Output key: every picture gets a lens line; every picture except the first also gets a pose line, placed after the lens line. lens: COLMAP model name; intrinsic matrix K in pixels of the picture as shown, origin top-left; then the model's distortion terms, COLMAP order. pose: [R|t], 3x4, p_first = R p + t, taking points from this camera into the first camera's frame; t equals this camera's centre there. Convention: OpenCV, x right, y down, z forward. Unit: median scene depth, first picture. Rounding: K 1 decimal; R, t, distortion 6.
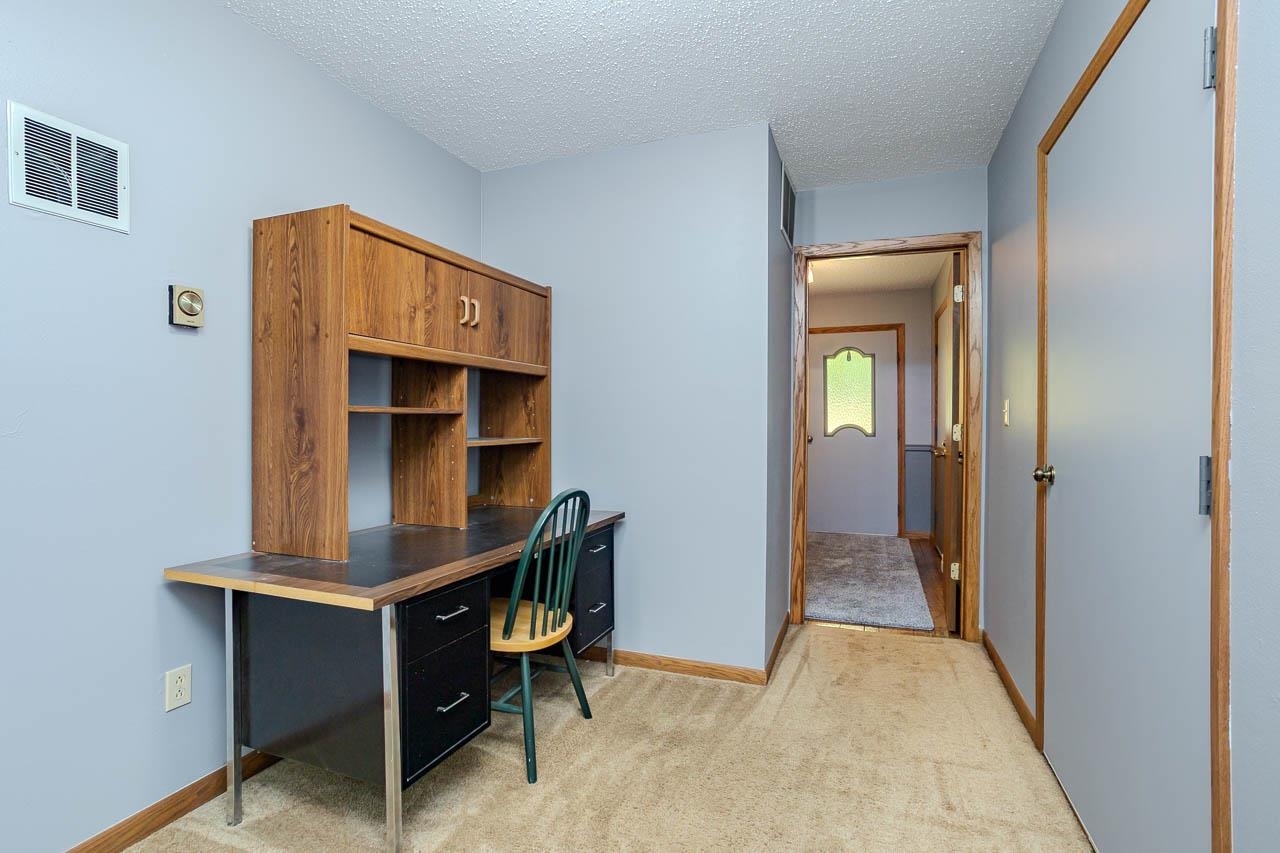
lens RADIAL K [[615.4, 0, 639.4], [0, 615.4, 423.5], [0, 0, 1]] dist [0.000333, 0.000370]
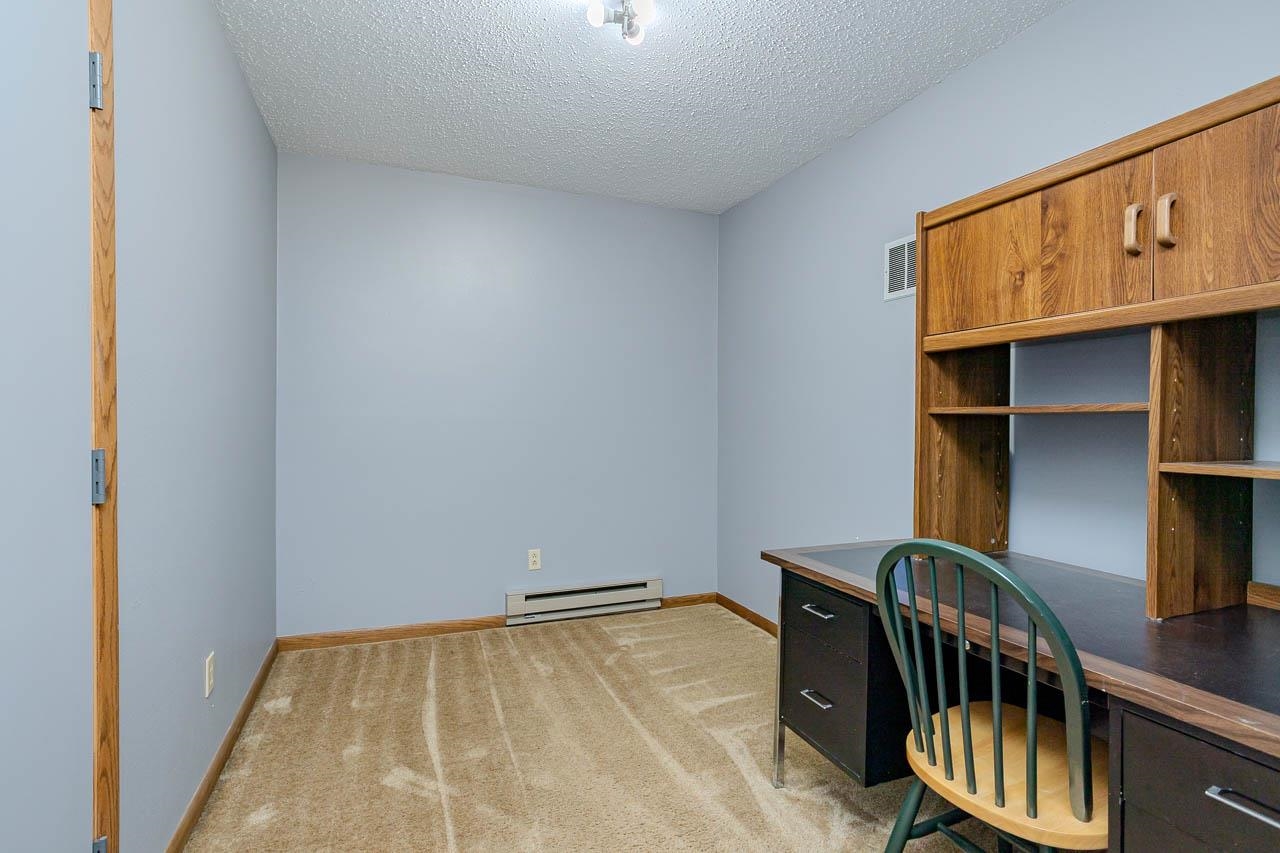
lens RADIAL K [[615.4, 0, 640.1], [0, 615.4, 427.8], [0, 0, 1]] dist [0.000333, 0.000370]
pose [[-0.722251, -0.005744, -0.691608, 0.489863], [-0.015254, 0.999855, 0.007626, 0.002204], [0.691463, 0.016058, -0.722233, 1.230054]]
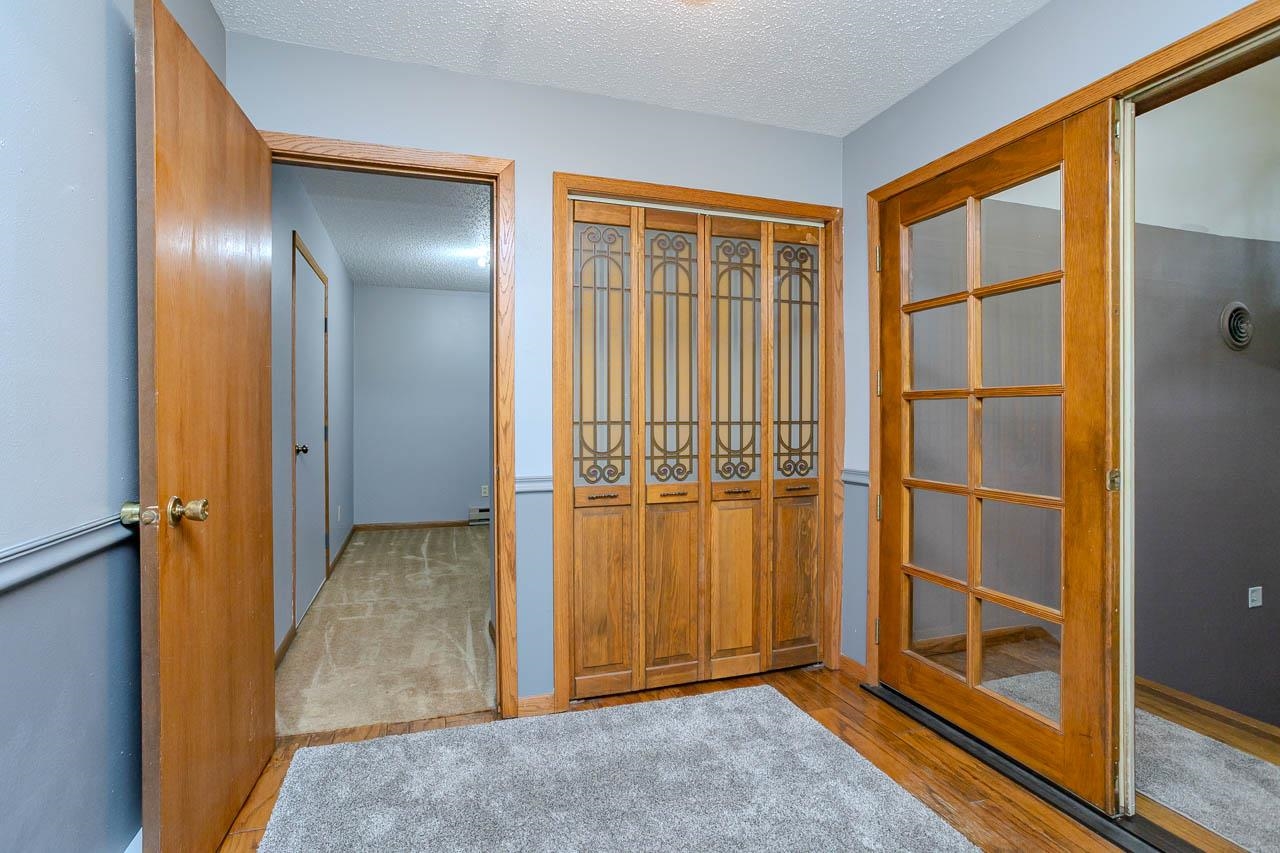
lens RADIAL K [[615.4, 0, 636.7], [0, 615.4, 421.3], [0, 0, 1]] dist [0.000333, 0.000370]
pose [[-0.754989, 0.001997, -0.655735, 0.898929], [-0.005704, 0.999938, 0.009613, -0.010946], [0.655713, 0.010998, -0.754930, 2.387927]]
